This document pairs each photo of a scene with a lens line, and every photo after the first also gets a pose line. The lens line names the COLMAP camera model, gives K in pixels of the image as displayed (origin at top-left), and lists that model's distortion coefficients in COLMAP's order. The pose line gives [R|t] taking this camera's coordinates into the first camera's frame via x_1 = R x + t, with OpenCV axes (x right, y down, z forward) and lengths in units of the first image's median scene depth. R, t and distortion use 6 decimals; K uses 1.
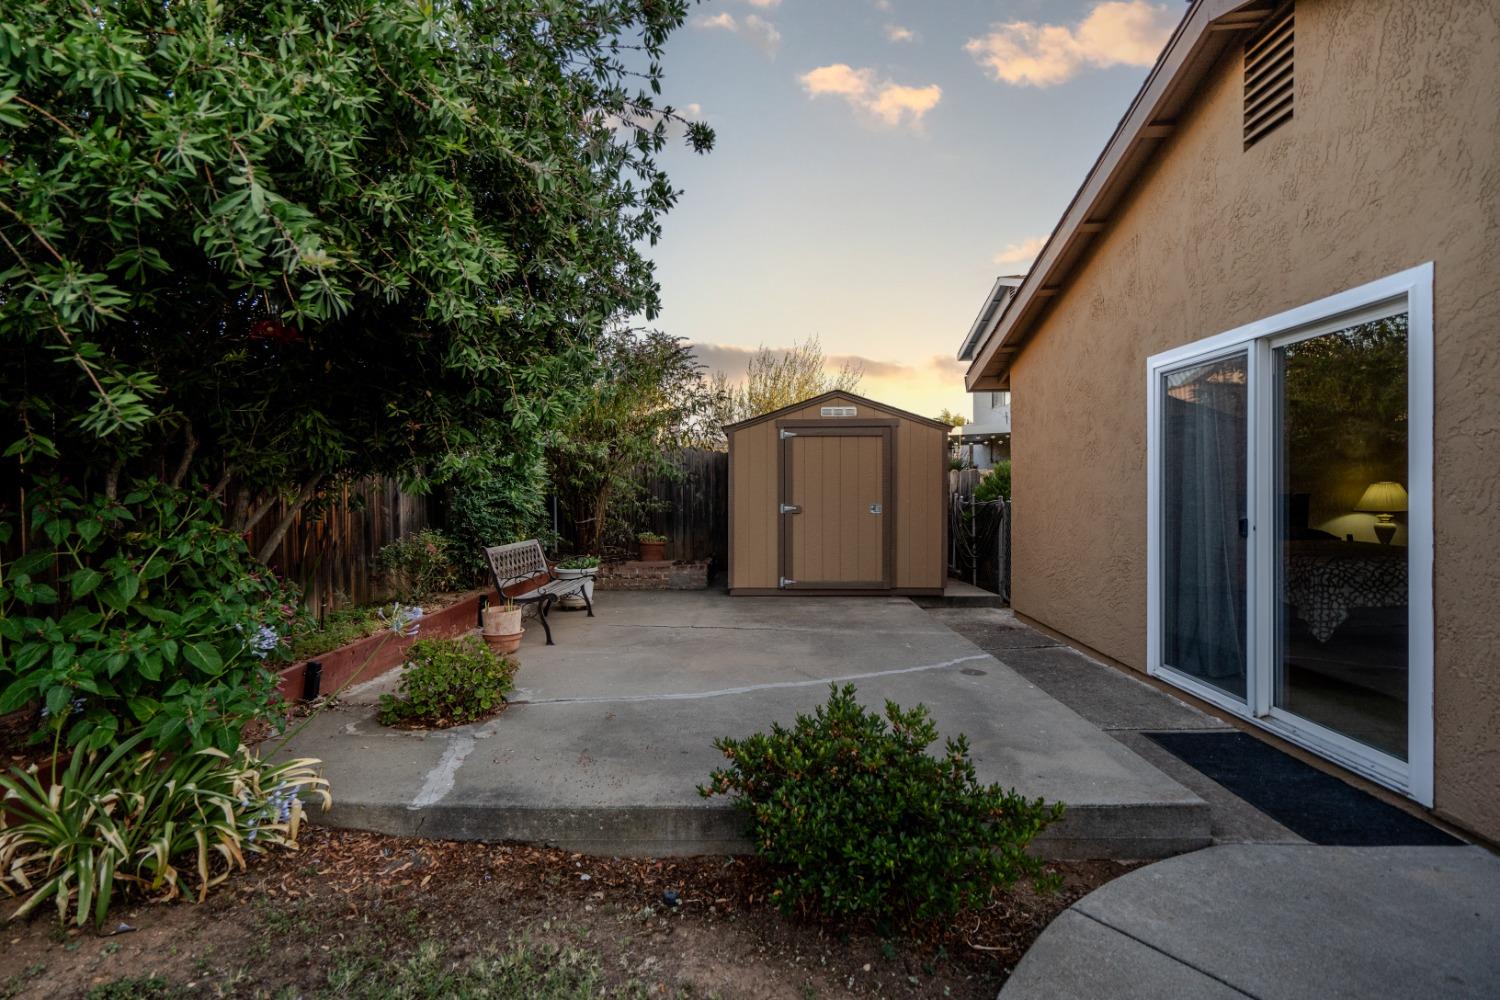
lens RADIAL K [[682.0, 0, 750.0], [0, 682.0, 500.0], [0, 0, 1]] dist [-0.002840, 0.000047]
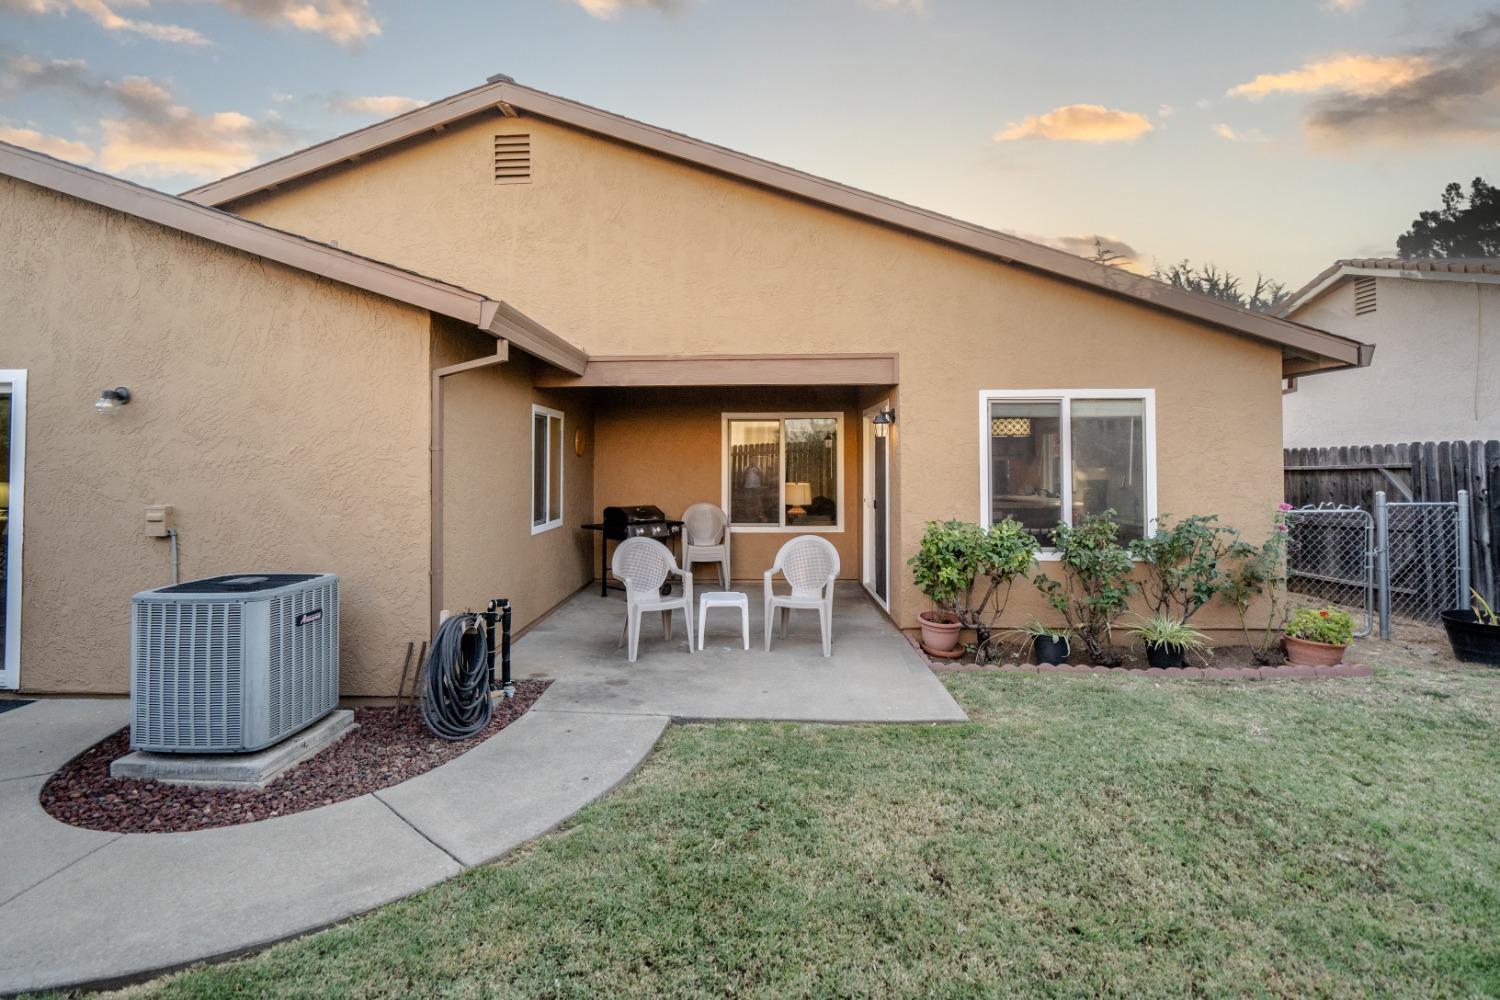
lens RADIAL K [[698.7, 0, 729.6], [0, 698.7, 441.7], [0, 0, 1]] dist [-0.000708, 0.000531]
pose [[0.021044, 0.042373, 0.998880, -0.244152], [0.018788, 0.998908, -0.042770, -0.019146], [-0.999602, 0.019667, 0.020225, -0.275582]]
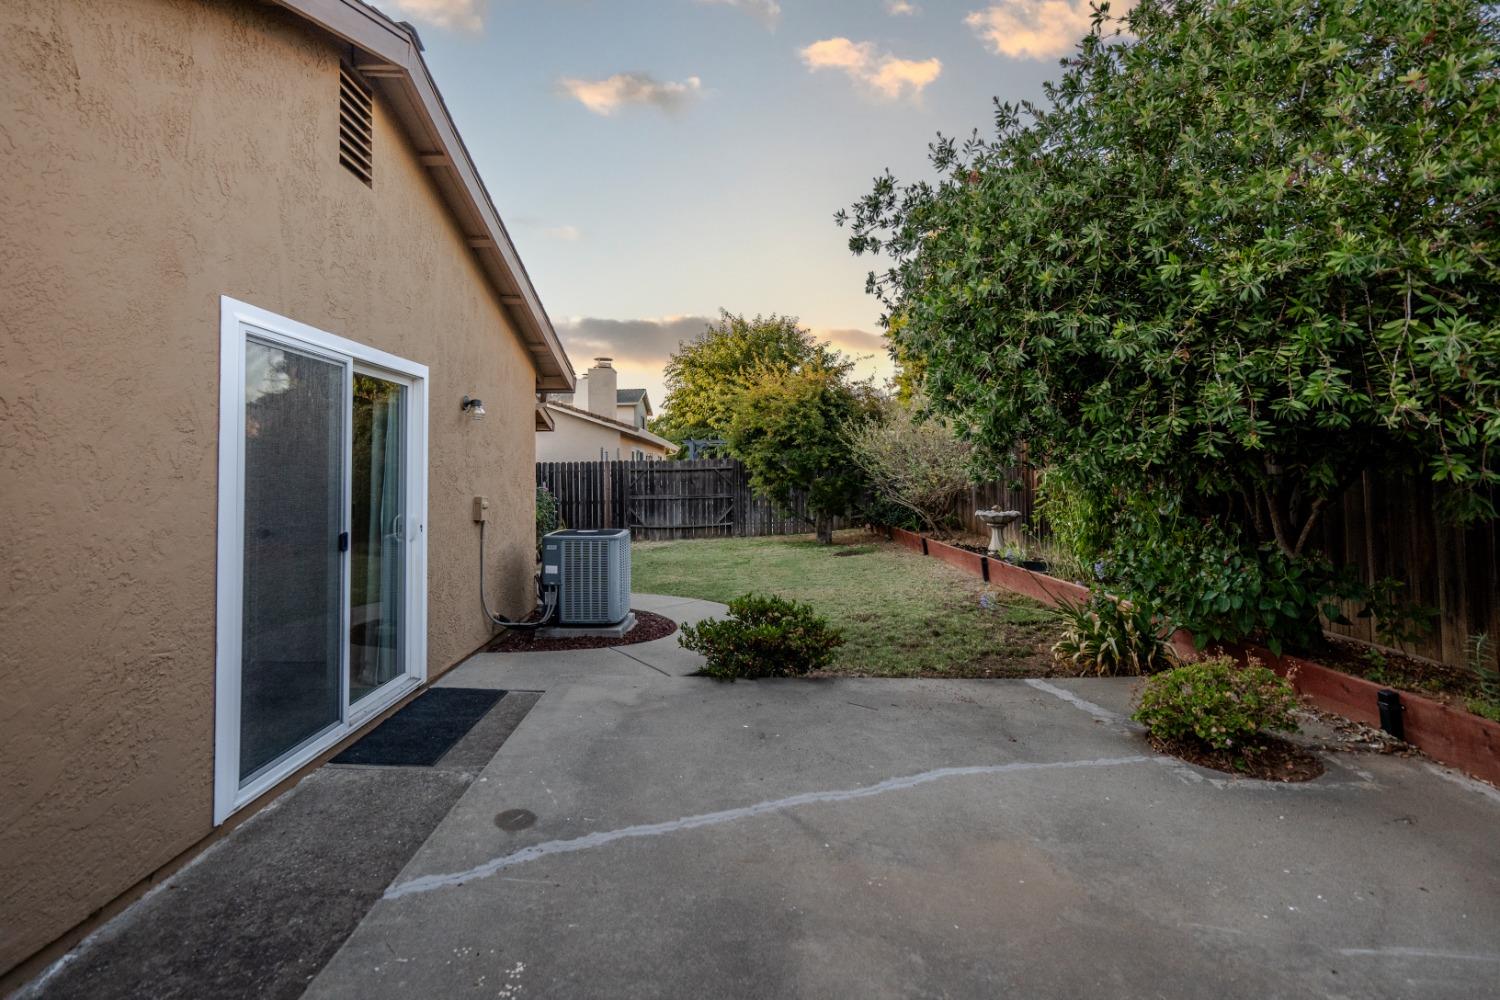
lens RADIAL K [[703.6, 0, 691.4], [0, 703.6, 456.9], [0, 0, 1]] dist [-0.003602, 0.000934]
pose [[-0.998741, 0.021052, 0.045531, 0.082400], [0.020802, 0.999766, -0.005957, -0.030982], [-0.045646, -0.005003, -0.998945, 0.942396]]
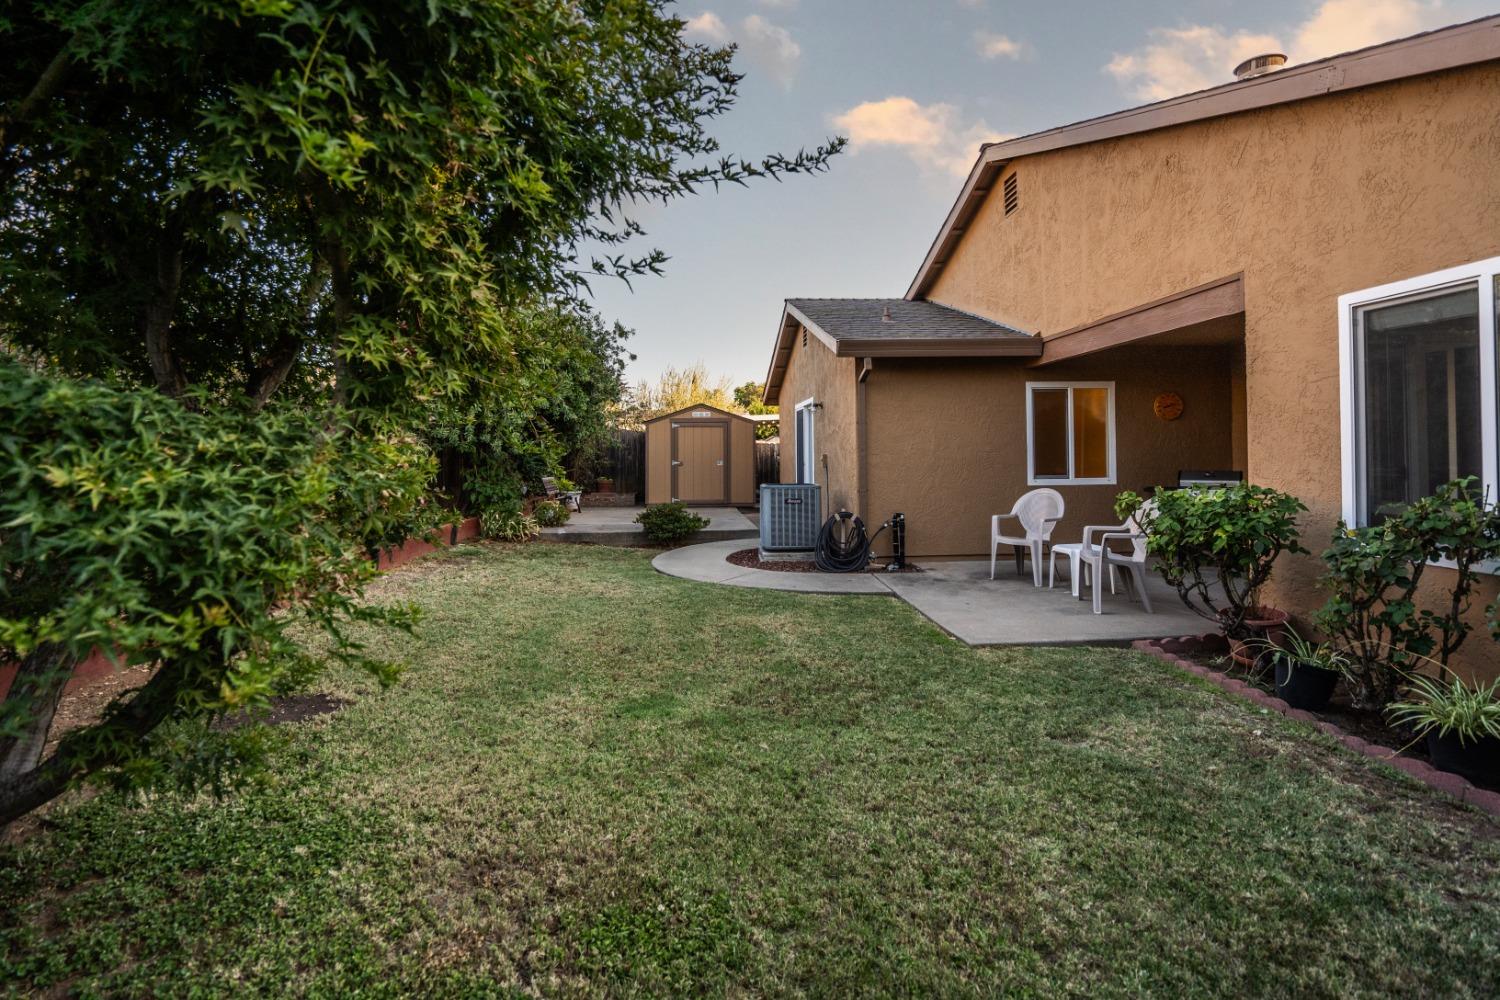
lens RADIAL K [[698.7, 0, 729.6], [0, 698.7, 441.7], [0, 0, 1]] dist [-0.000708, 0.000531]
pose [[0.997388, -0.000185, 0.072232, 0.066197], [0.002706, 0.999390, -0.034806, 0.022224], [-0.072181, 0.034910, 0.996780, -1.063296]]
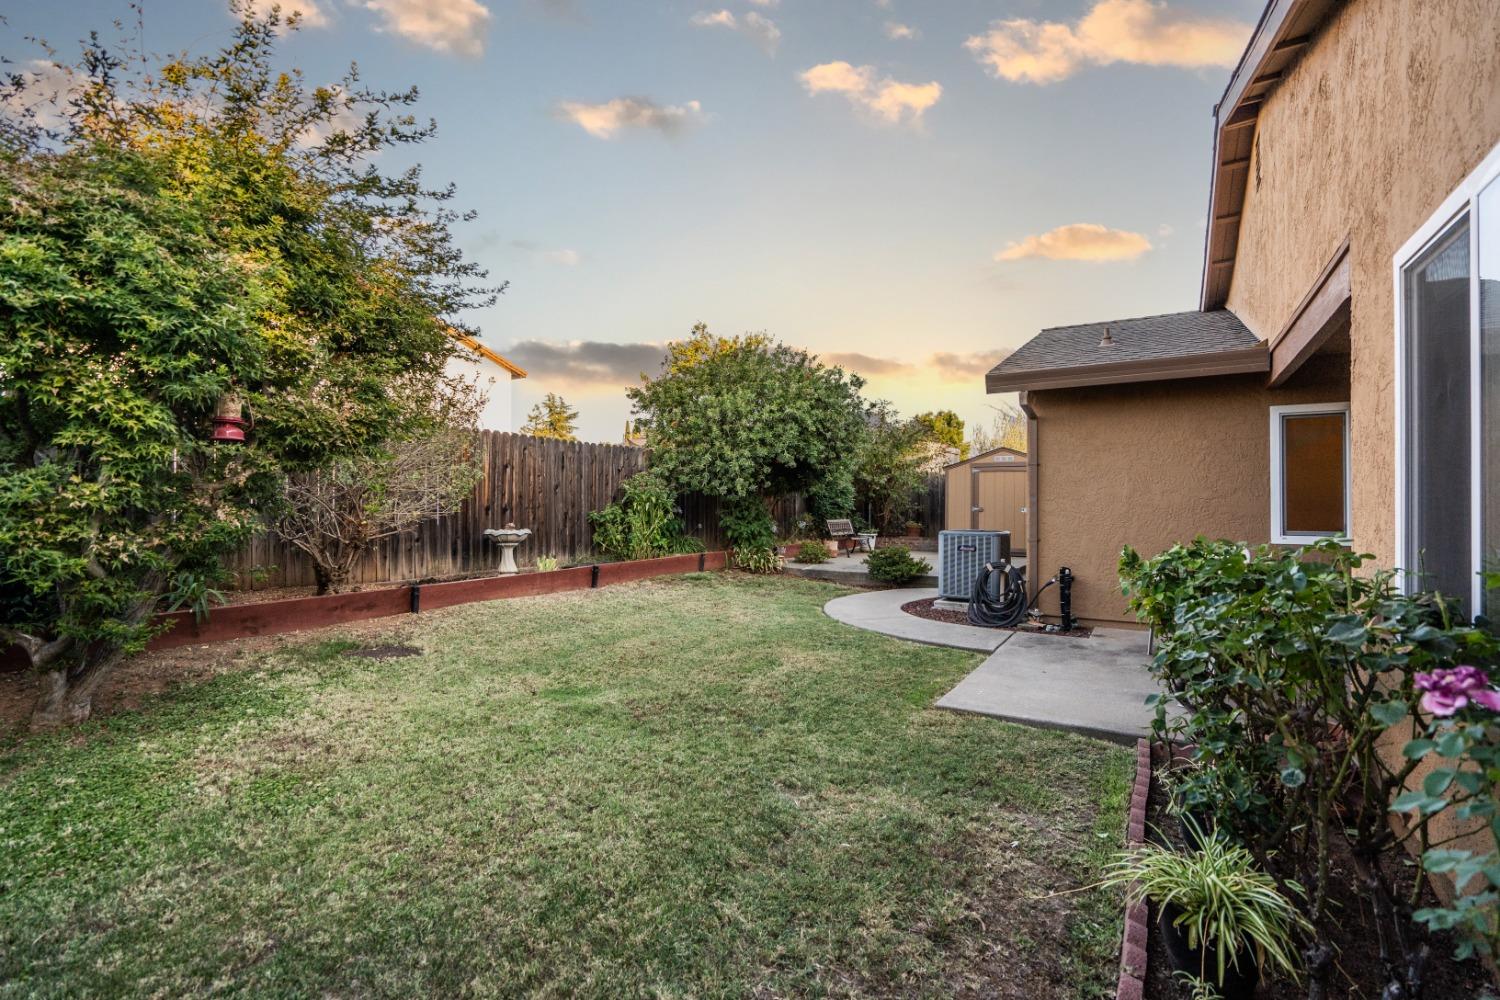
lens RADIAL K [[682.0, 0, 750.0], [0, 682.0, 500.0], [0, 0, 1]] dist [-0.002840, 0.000047]
pose [[0.866939, 0.009205, -0.498330, 0.472854], [-0.018188, 0.999748, -0.013175, 0.024681], [0.498083, 0.020486, 0.866887, -1.012078]]
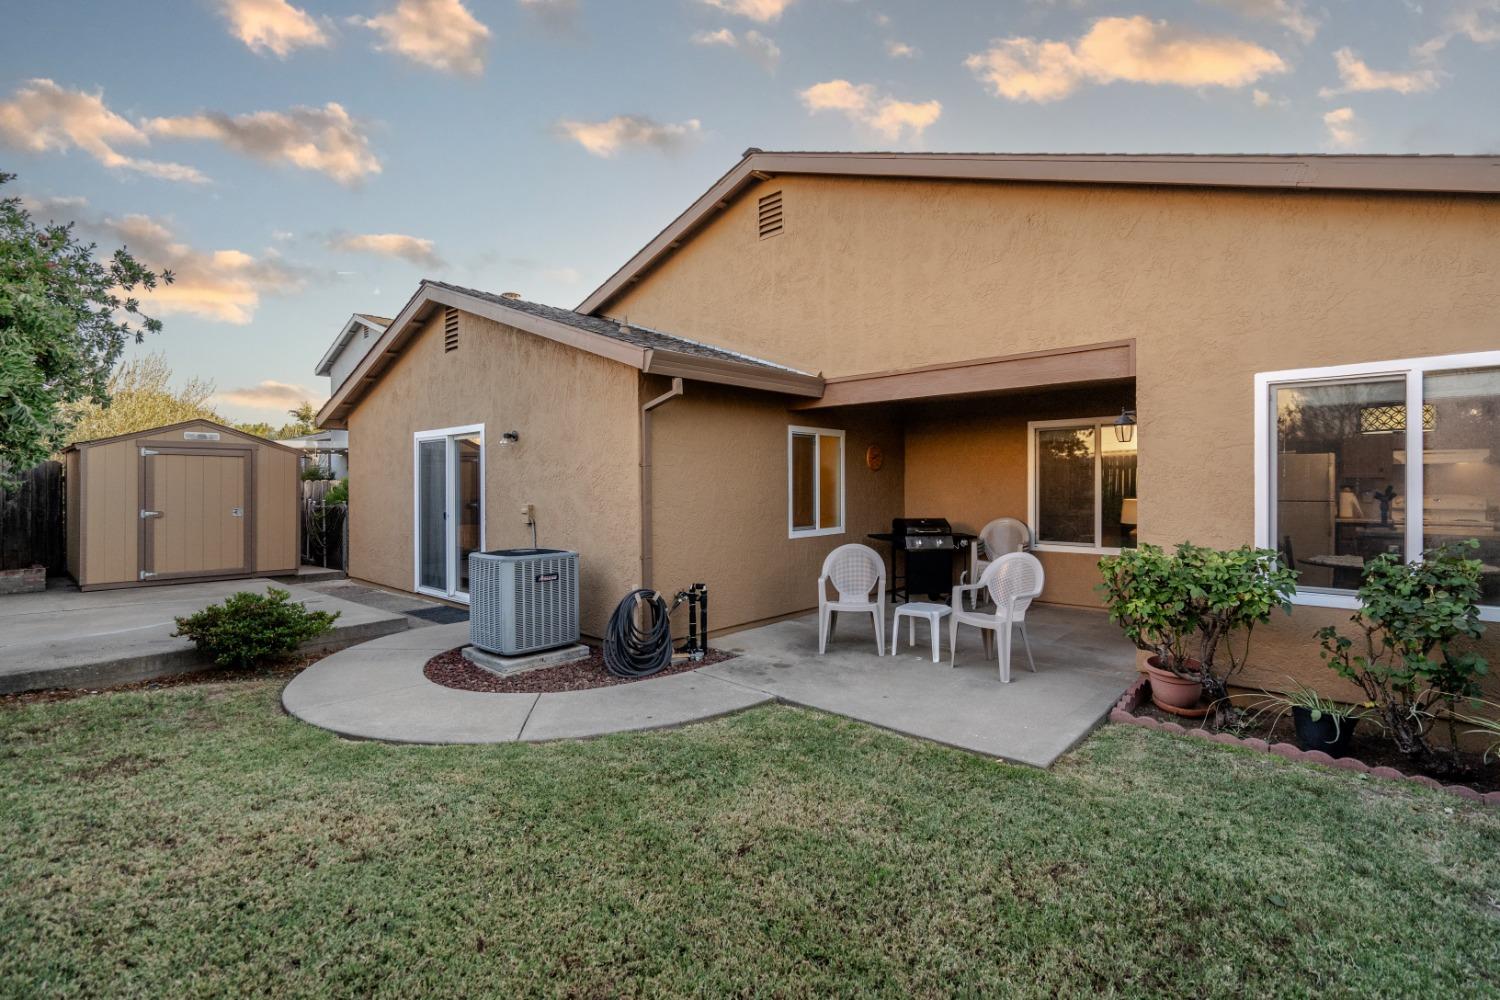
lens RADIAL K [[688.4, 0, 750.2], [0, 688.4, 481.9], [0, 0, 1]] dist [-0.000576, 0.000585]
pose [[0.657596, 0.008585, 0.753322, -0.166132], [0.011386, 0.999708, -0.021332, -0.006195], [-0.753285, 0.022605, 0.657306, -0.616337]]
